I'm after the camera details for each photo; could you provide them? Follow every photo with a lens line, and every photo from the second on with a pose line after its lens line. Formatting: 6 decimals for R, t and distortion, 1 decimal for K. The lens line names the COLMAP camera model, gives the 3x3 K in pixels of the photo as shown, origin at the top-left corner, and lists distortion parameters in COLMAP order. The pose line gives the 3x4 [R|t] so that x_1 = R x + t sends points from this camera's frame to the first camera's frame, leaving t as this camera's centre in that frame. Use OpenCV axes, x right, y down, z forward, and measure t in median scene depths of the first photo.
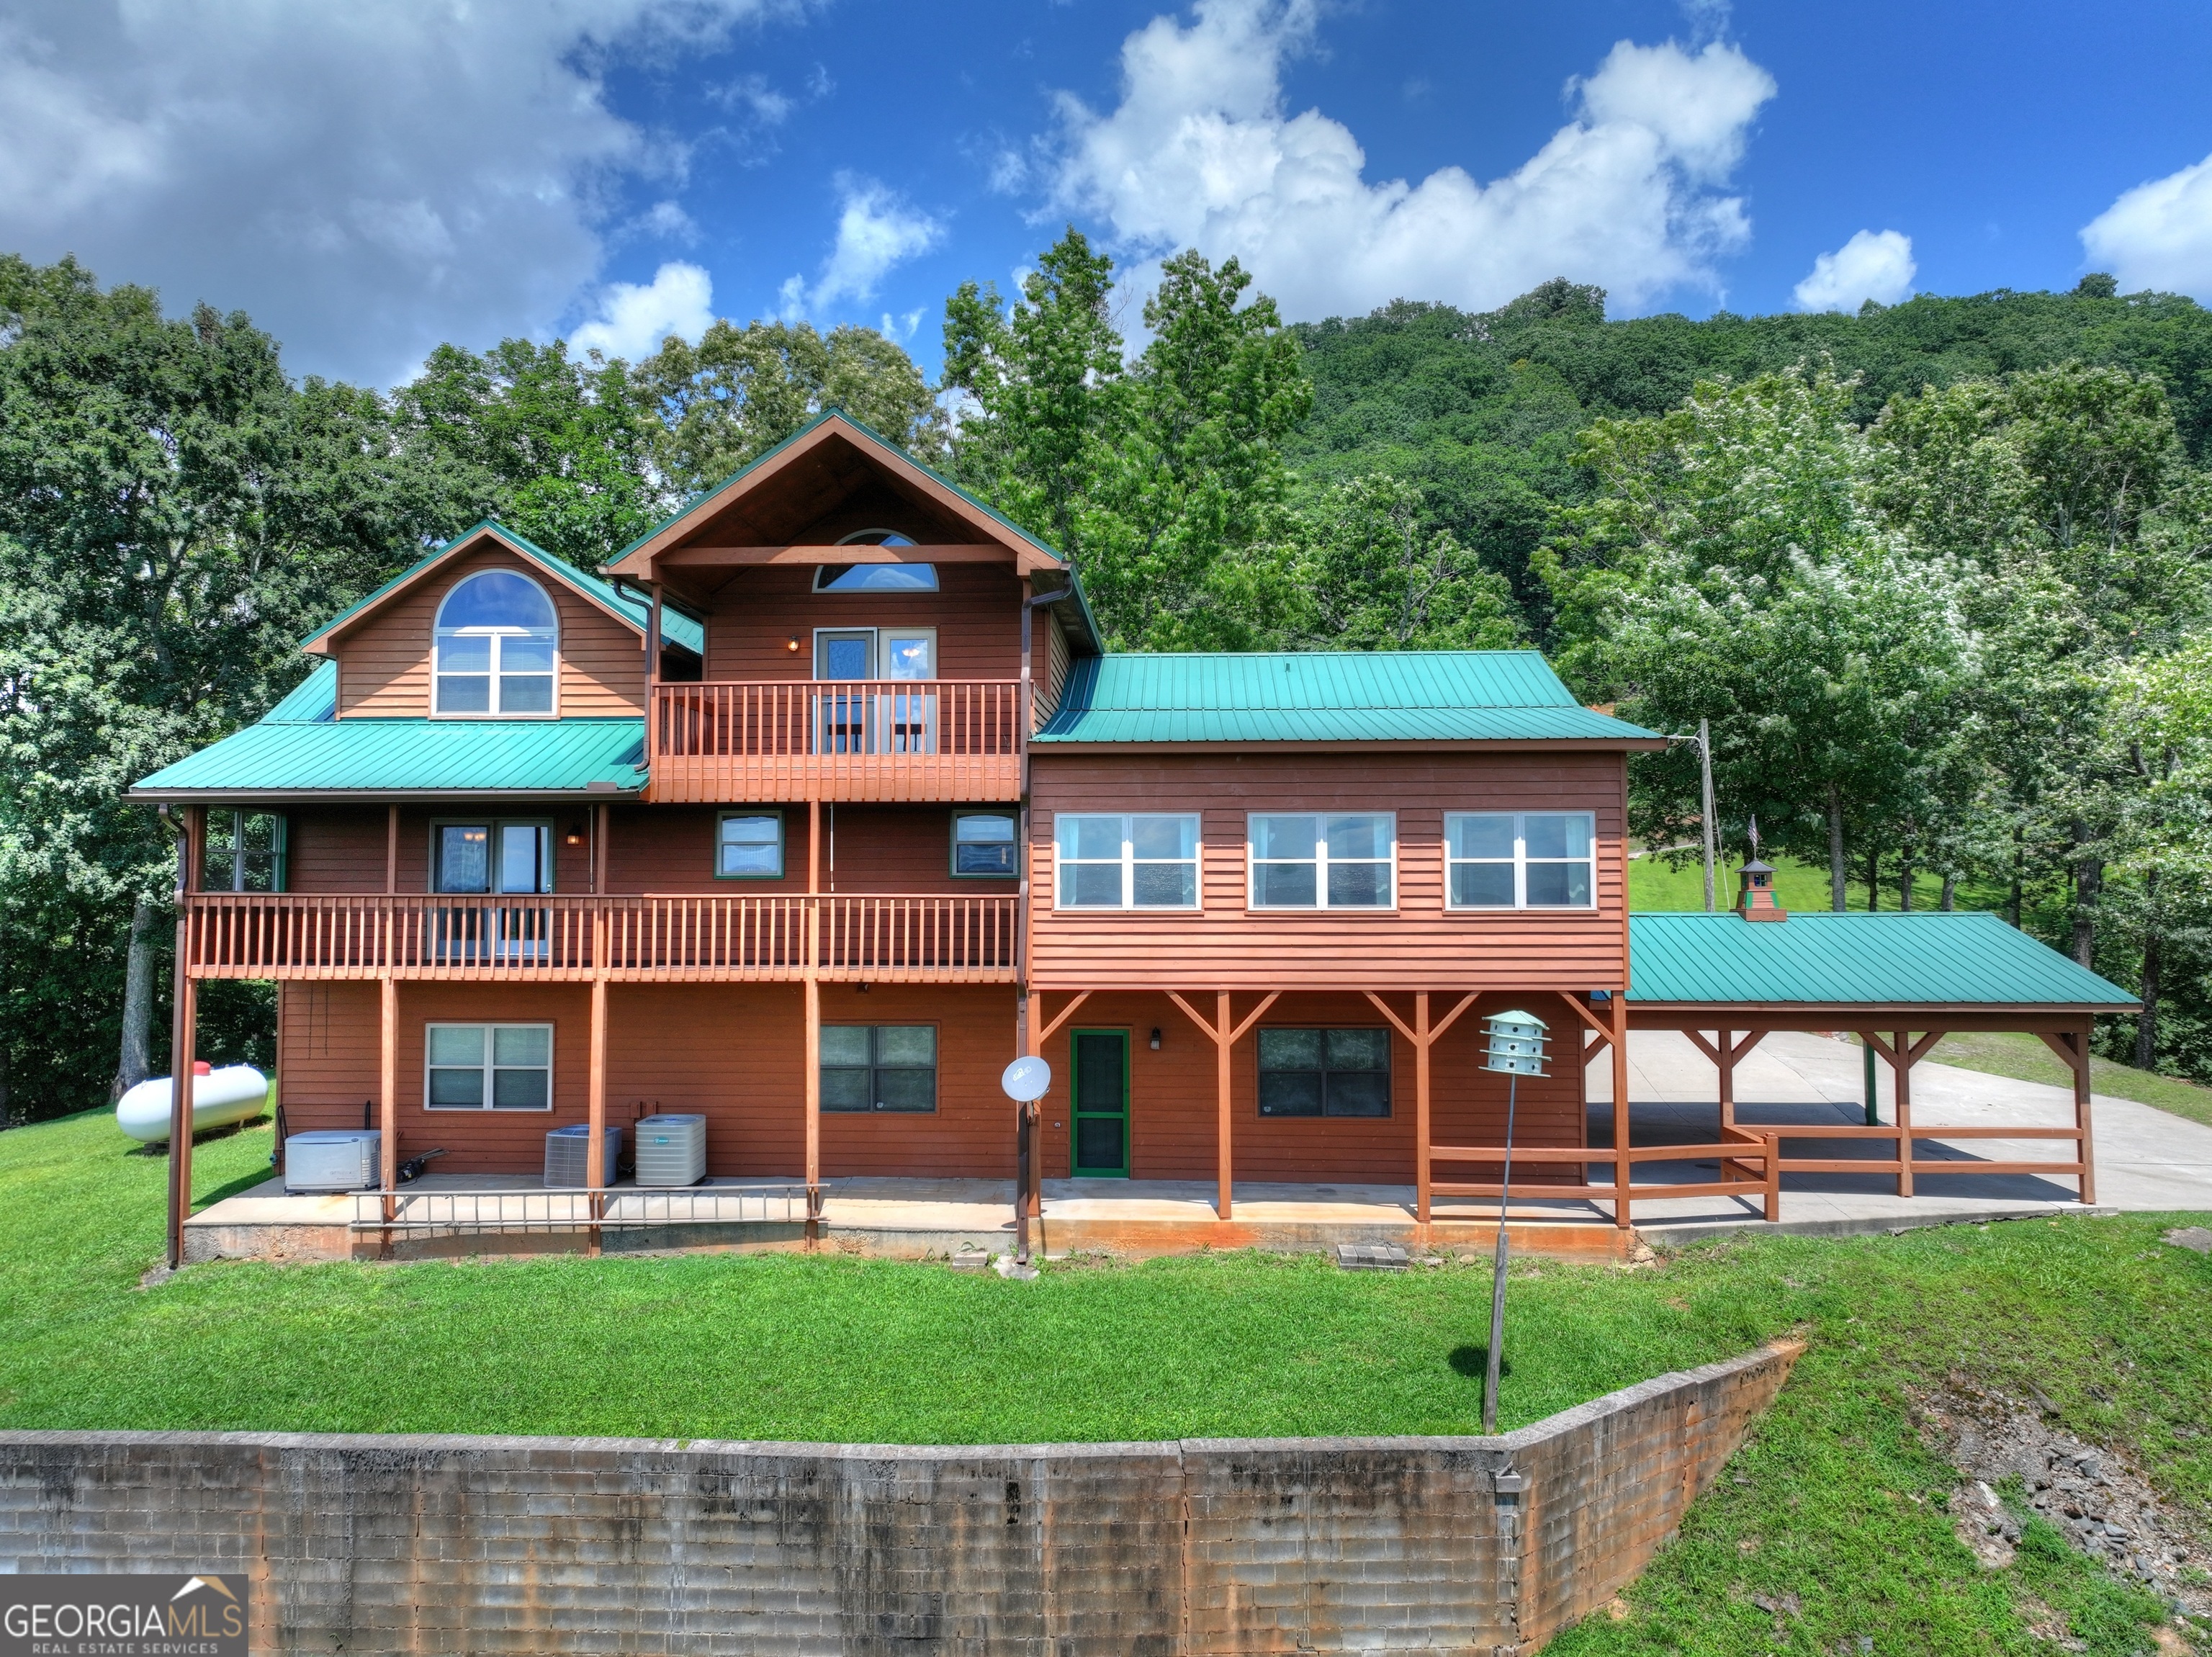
lens RADIAL K [[1550.1, 0, 1078.6], [0, 1550.1, 836.4], [0, 0, 1]] dist [-0.003441, 0.021036]
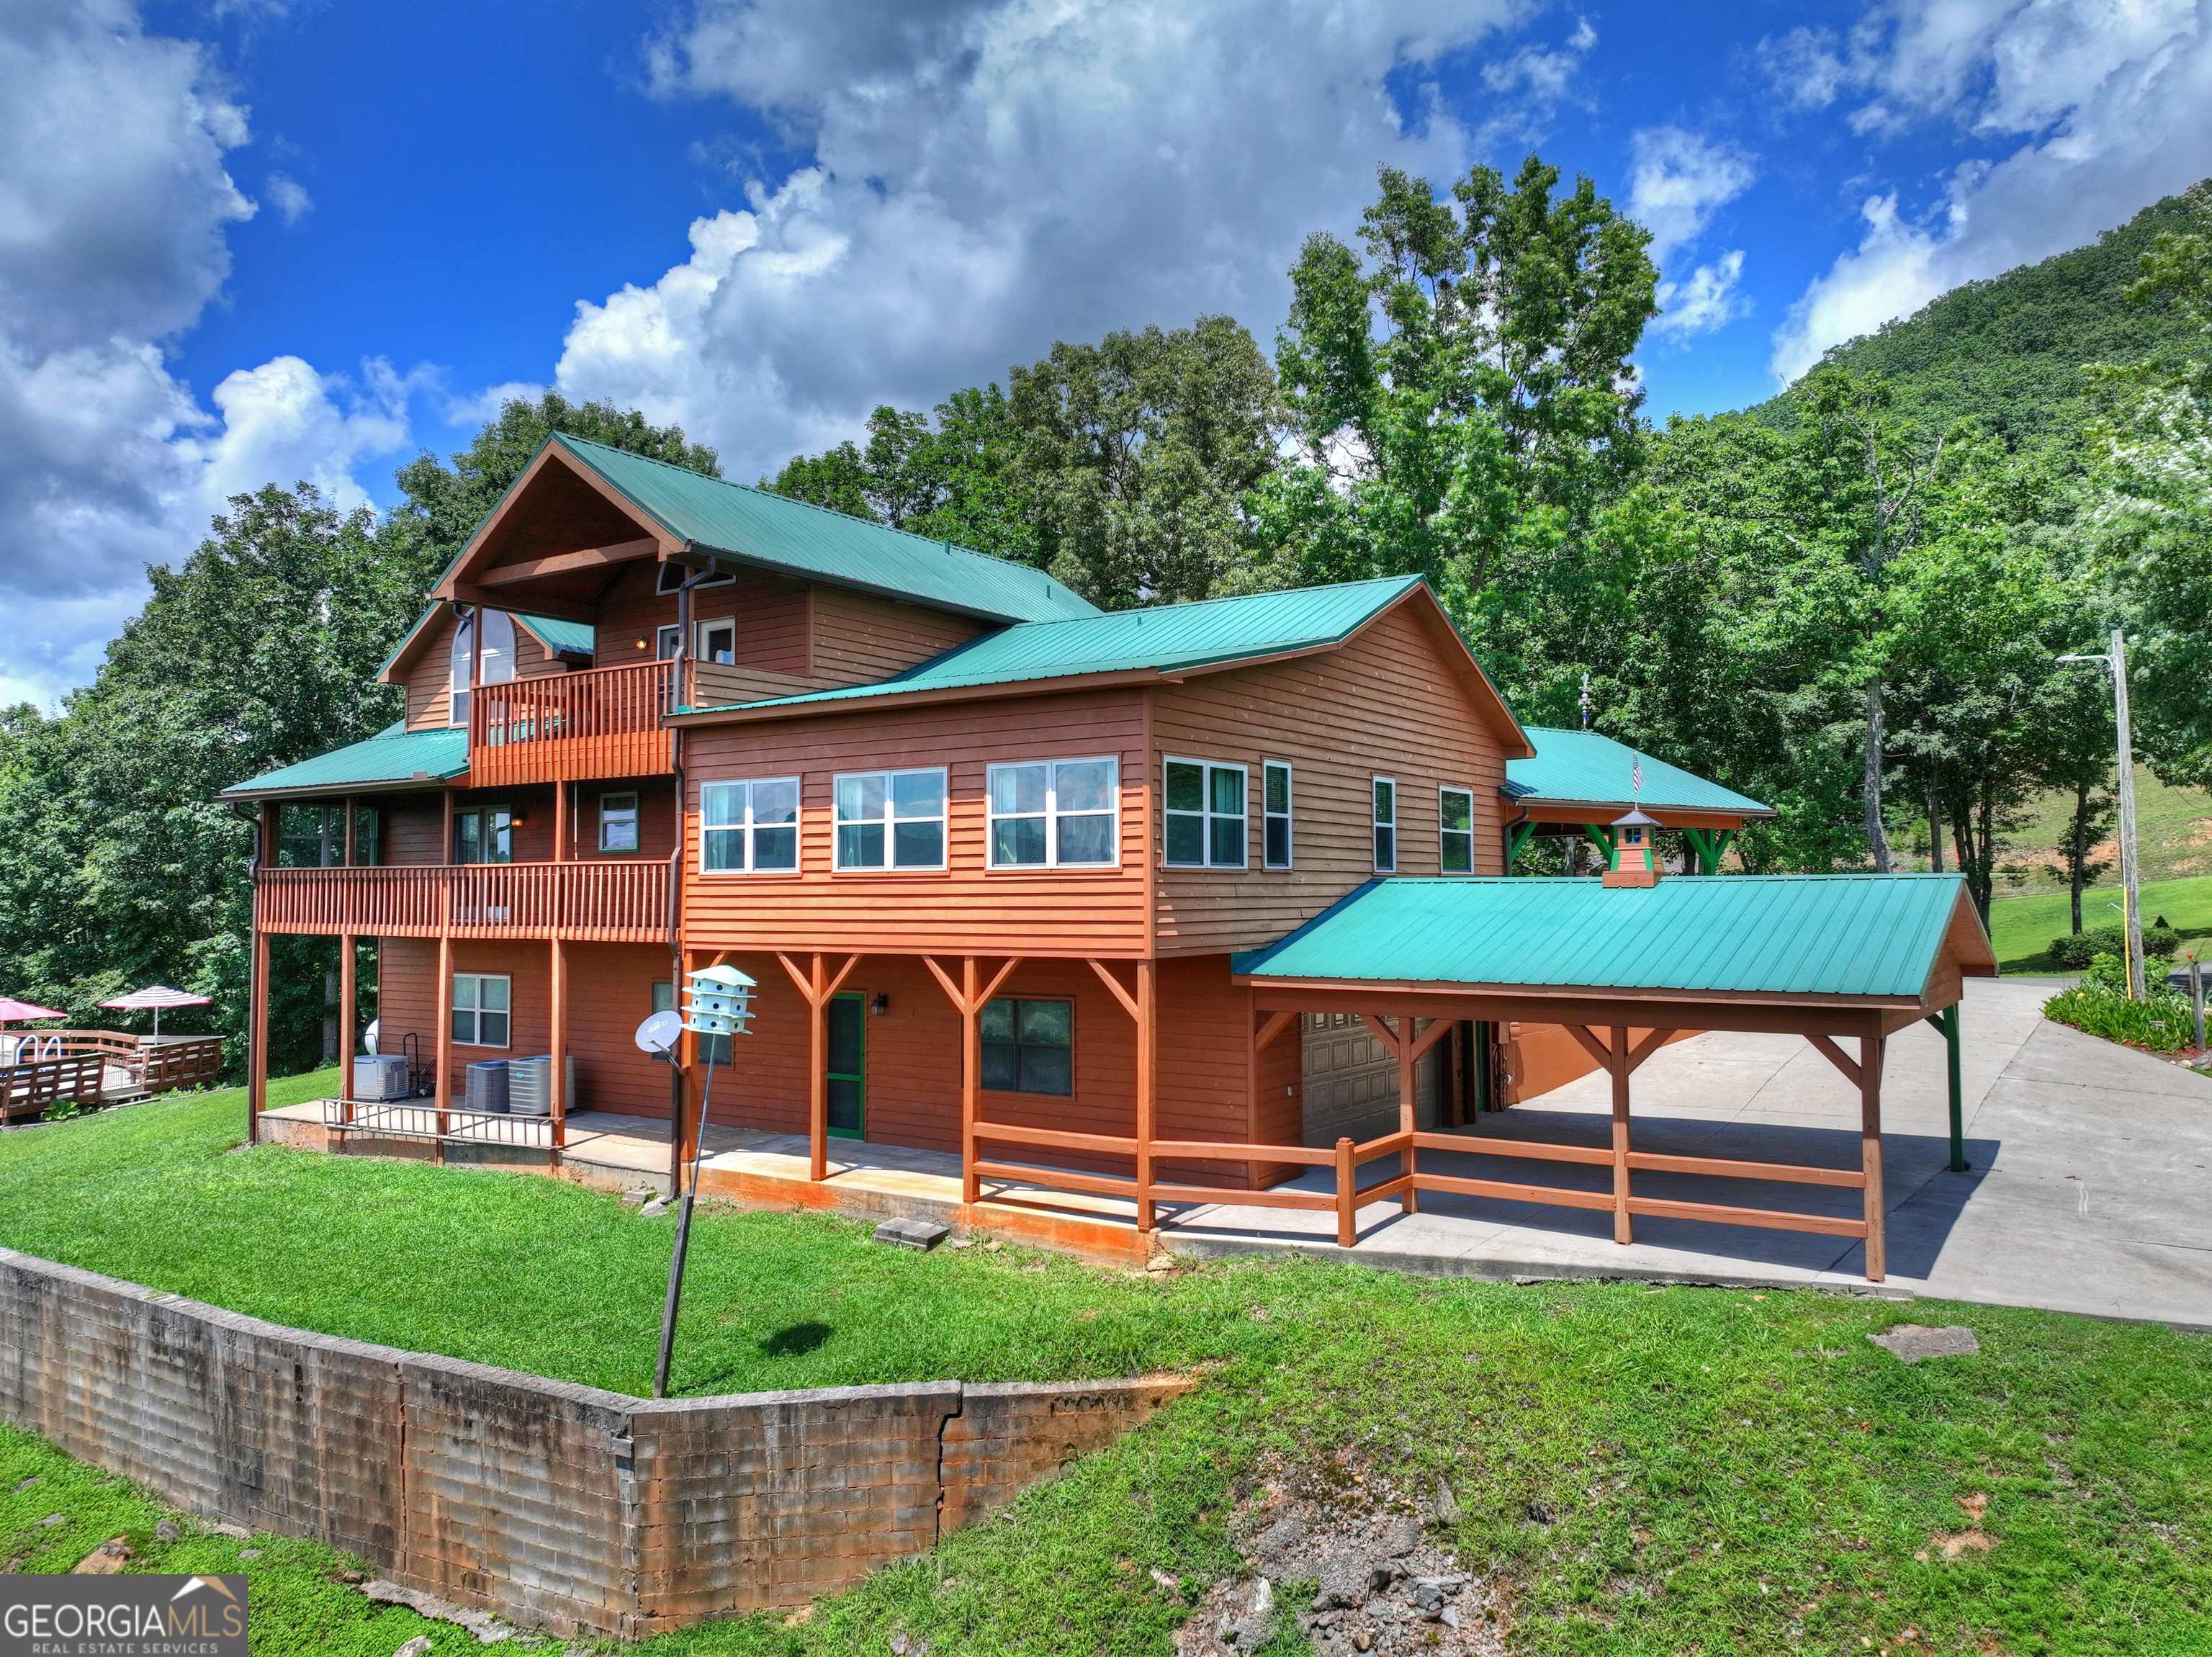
lens RADIAL K [[1550.1, 0, 1085.0], [0, 1550.1, 817.9], [0, 0, 1]] dist [-0.003441, 0.021036]
pose [[0.854106, -0.028329, -0.519327, 0.765542], [0.023201, 0.999597, -0.016369, 0.032870], [0.519581, 0.001932, 0.854419, 0.232401]]
